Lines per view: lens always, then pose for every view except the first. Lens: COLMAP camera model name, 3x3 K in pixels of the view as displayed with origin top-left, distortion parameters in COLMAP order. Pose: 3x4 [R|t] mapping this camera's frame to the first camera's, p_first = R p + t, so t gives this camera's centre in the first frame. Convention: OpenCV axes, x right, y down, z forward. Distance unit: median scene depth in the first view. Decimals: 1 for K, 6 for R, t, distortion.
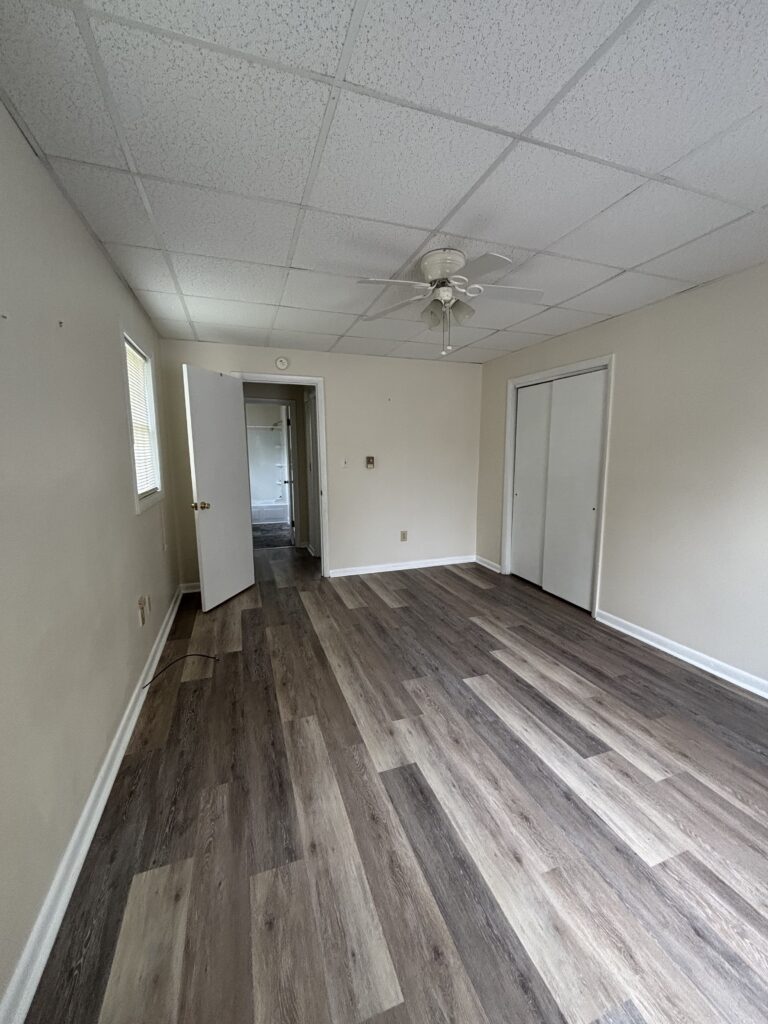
lens RADIAL K [[407.4, 0, 385.7], [0, 407.4, 505.9], [0, 0, 1]] dist [-0.001829, -0.000157]
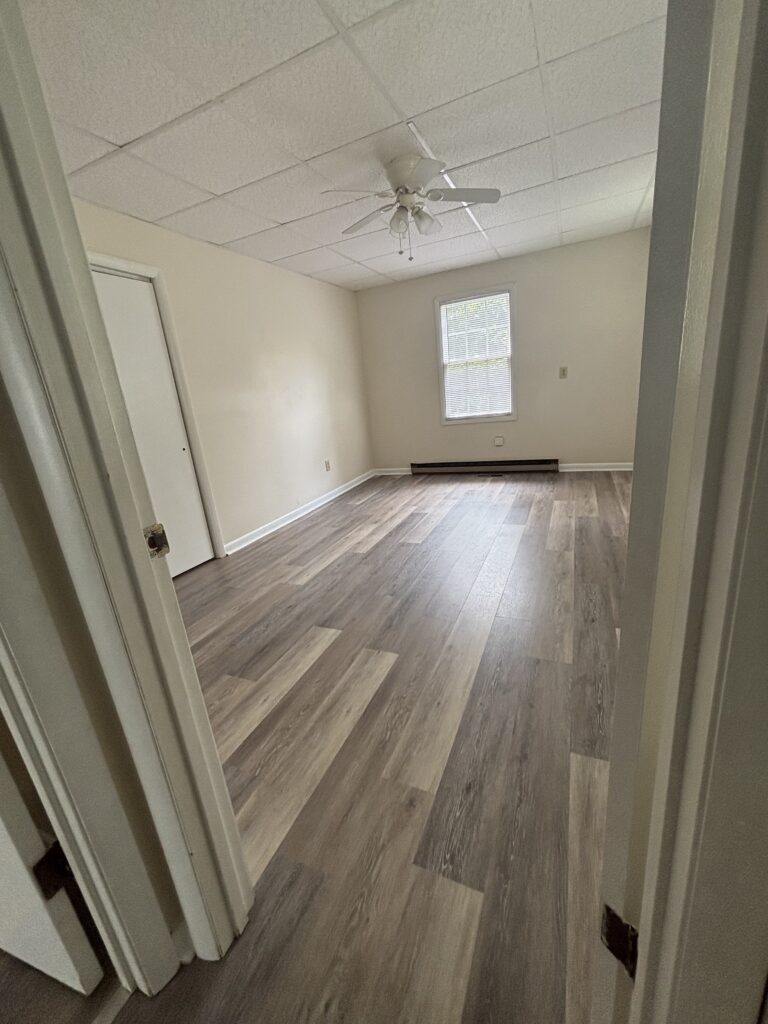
lens RADIAL K [[407.4, 0, 385.7], [0, 407.4, 505.9], [0, 0, 1]] dist [-0.001829, -0.000157]
pose [[-0.712816, -0.116791, 0.691559, -0.504289], [0.196481, 0.913301, 0.356759, -0.129132], [-0.673267, 0.390182, -0.628068, 1.540294]]
